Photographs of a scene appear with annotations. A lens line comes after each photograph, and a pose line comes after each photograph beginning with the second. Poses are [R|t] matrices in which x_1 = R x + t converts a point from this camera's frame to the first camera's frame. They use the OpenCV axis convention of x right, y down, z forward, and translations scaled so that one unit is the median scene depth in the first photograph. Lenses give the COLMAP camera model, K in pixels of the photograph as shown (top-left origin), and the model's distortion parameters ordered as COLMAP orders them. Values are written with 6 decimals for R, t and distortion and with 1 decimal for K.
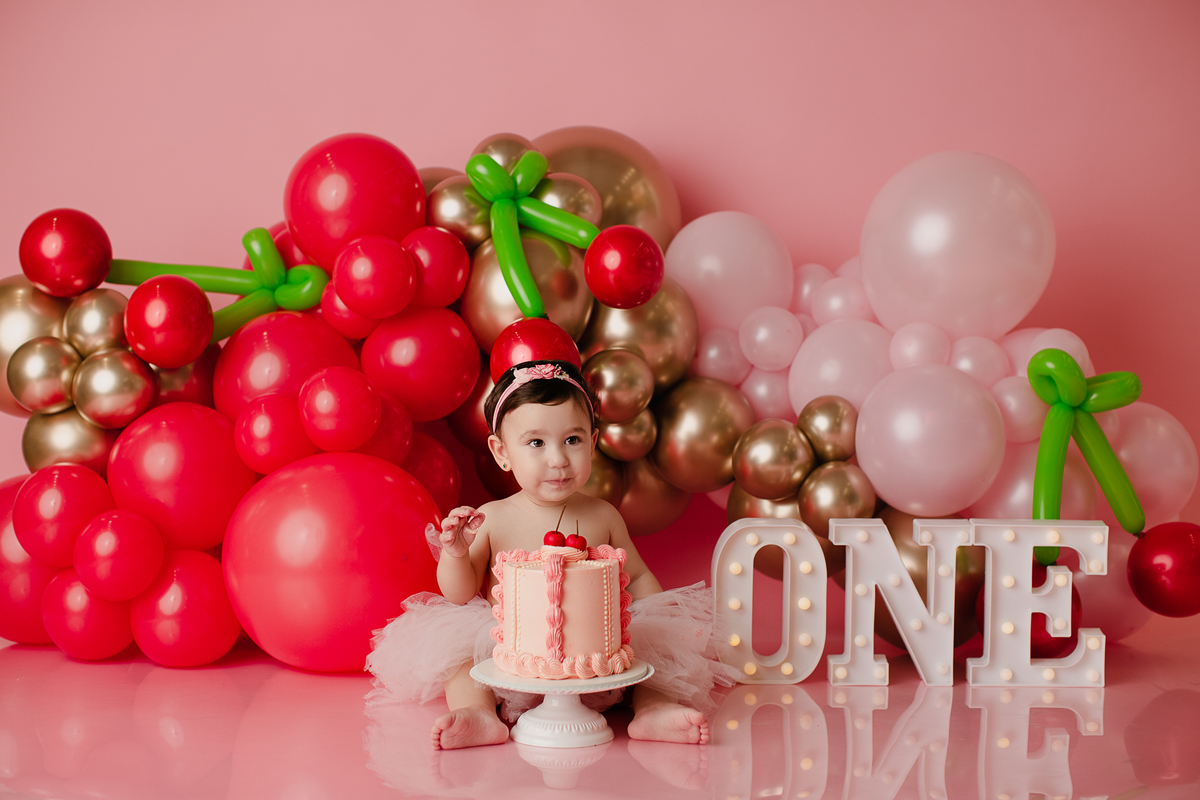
lens RADIAL K [[1599.8, 0, 606.2], [0, 1599.8, 428.9], [0, 0, 1]] dist [-0.135727, 0.000000]
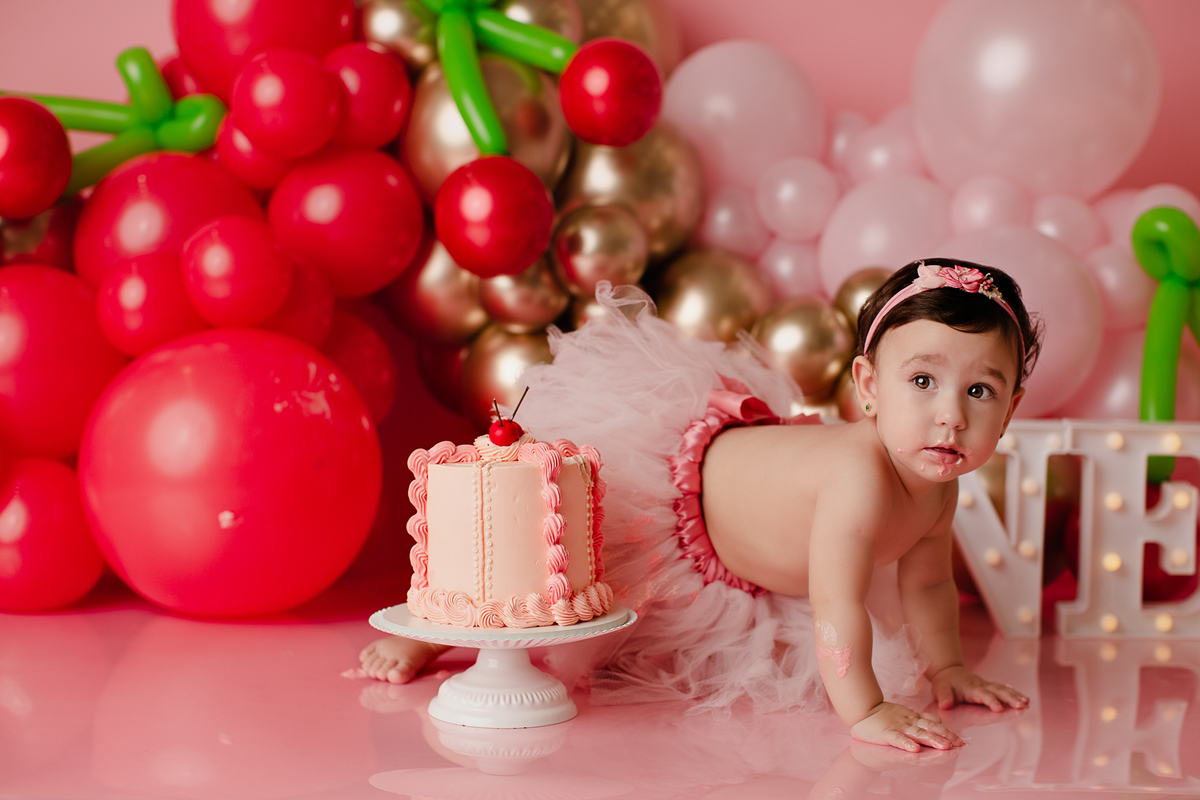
lens RADIAL K [[1760.5, 0, 641.8], [0, 1760.5, 429.9], [0, 0, 1]] dist [-0.148342, 0.000000]
pose [[0.999125, 0.006105, 0.041384, -0.008082], [-0.006948, 0.999771, 0.020258, 0.041944], [-0.041251, -0.020527, 0.998938, 0.153489]]
